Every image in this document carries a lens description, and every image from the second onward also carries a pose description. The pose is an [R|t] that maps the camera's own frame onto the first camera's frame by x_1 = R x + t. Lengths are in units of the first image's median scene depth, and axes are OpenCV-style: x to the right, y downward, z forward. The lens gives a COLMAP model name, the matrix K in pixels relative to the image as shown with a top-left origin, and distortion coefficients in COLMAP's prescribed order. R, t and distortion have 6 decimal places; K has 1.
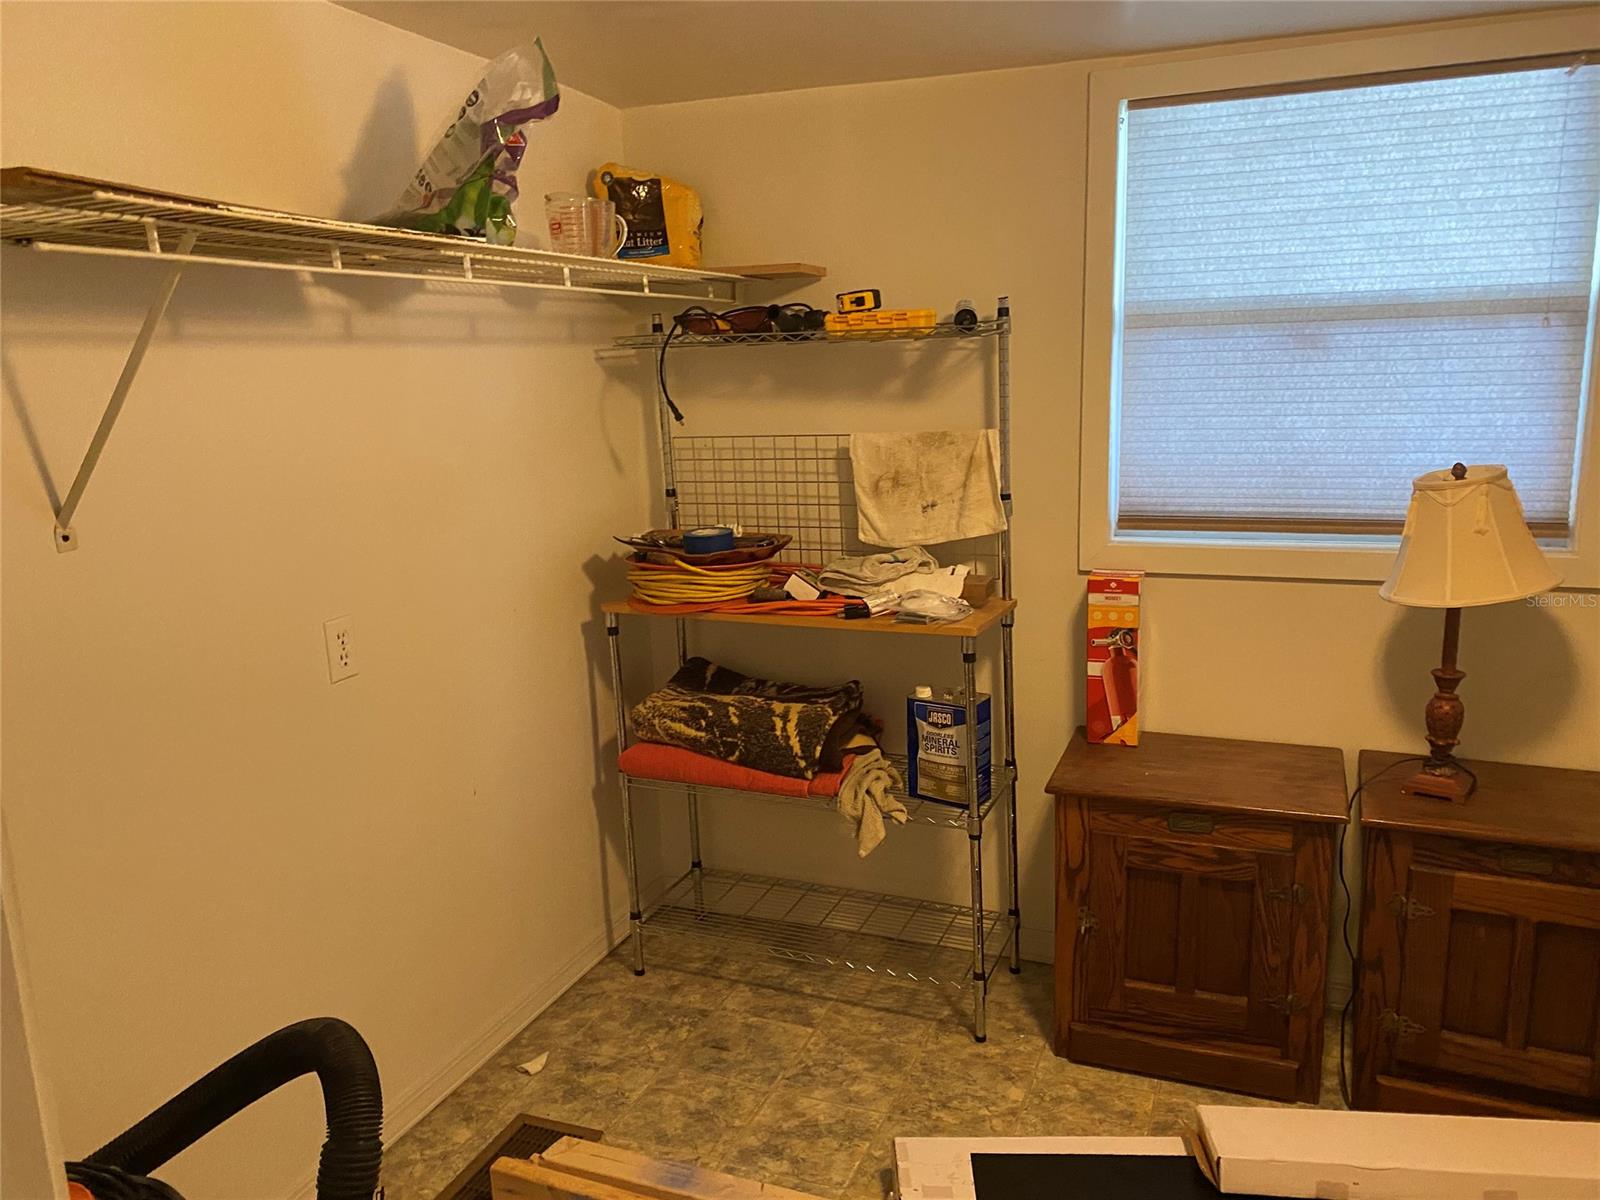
lens RADIAL K [[1241.3, 0, 797.3], [0, 1241.3, 610.1], [0, 0, 1]] dist [0.060832, -0.071607]
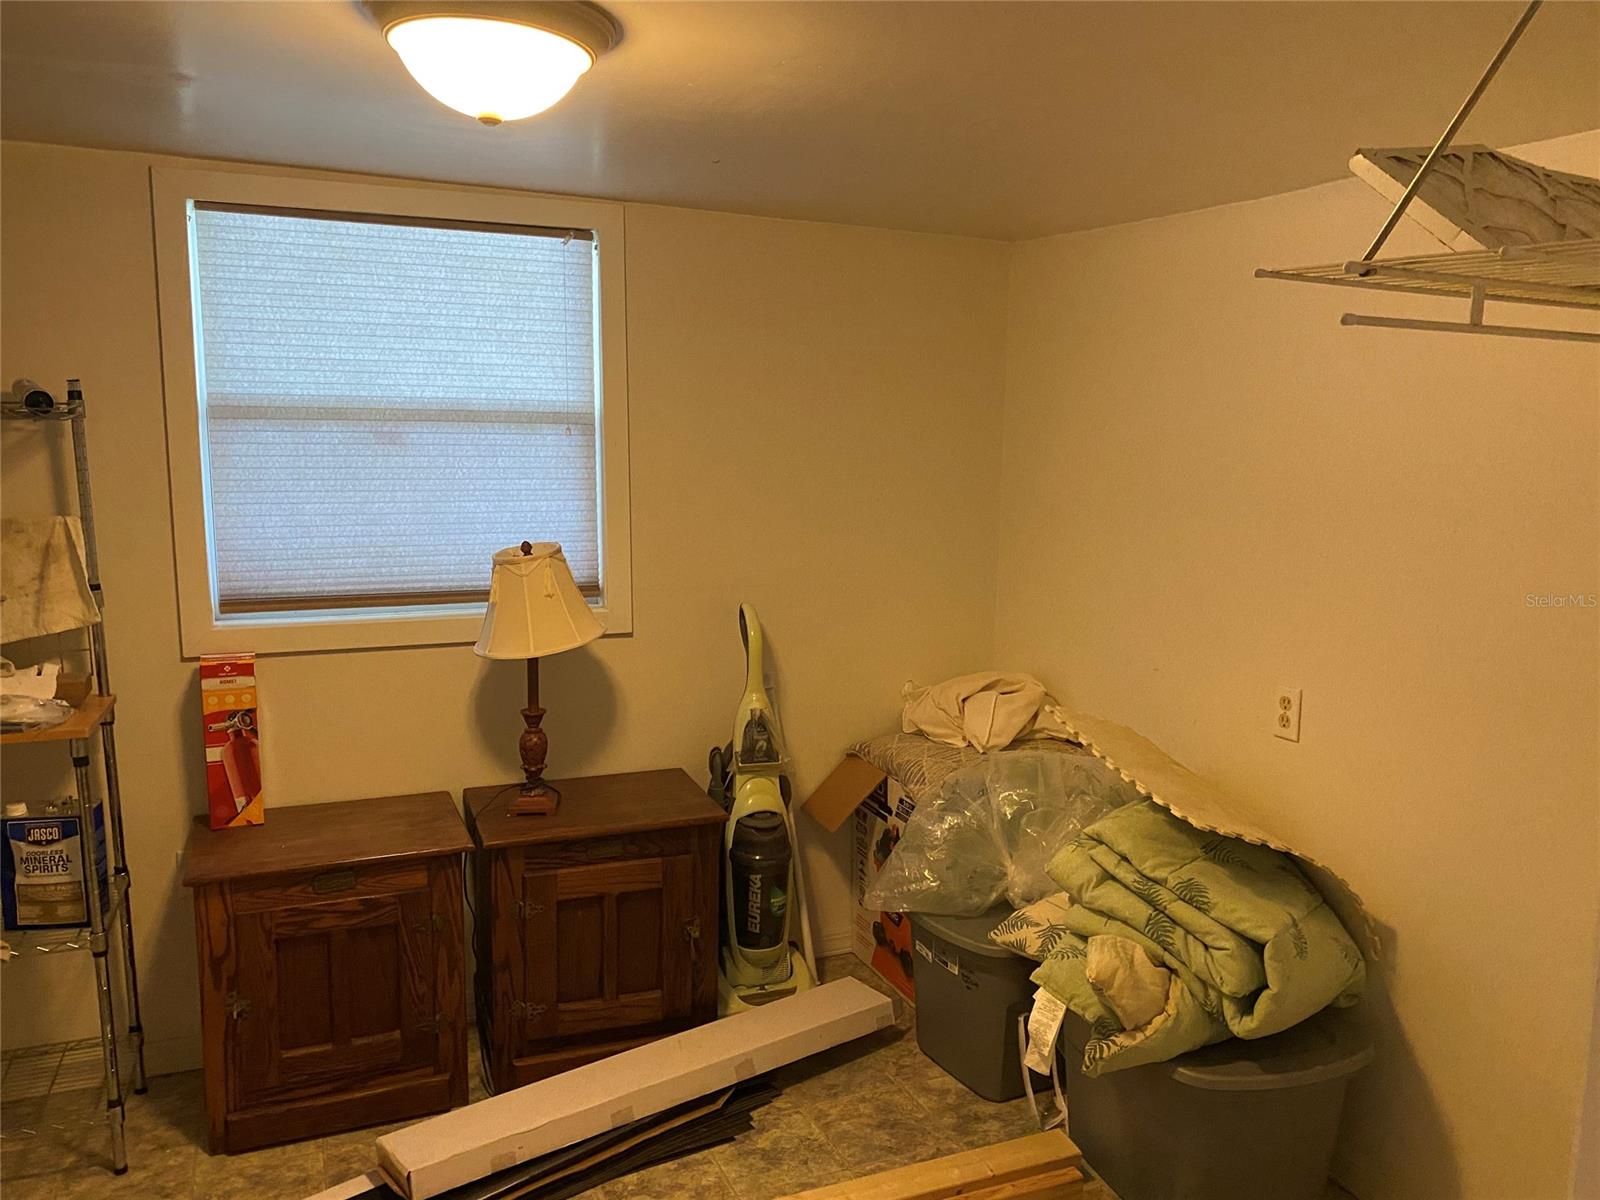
lens RADIAL K [[1236.8, 0, 802.4], [0, 1236.8, 617.8], [0, 0, 1]] dist [0.028354, -0.018035]
pose [[0.707632, -0.071961, 0.702907, -0.124375], [0.110325, 0.993852, -0.009320, -0.000394], [-0.697915, 0.084143, 0.711221, -0.047936]]
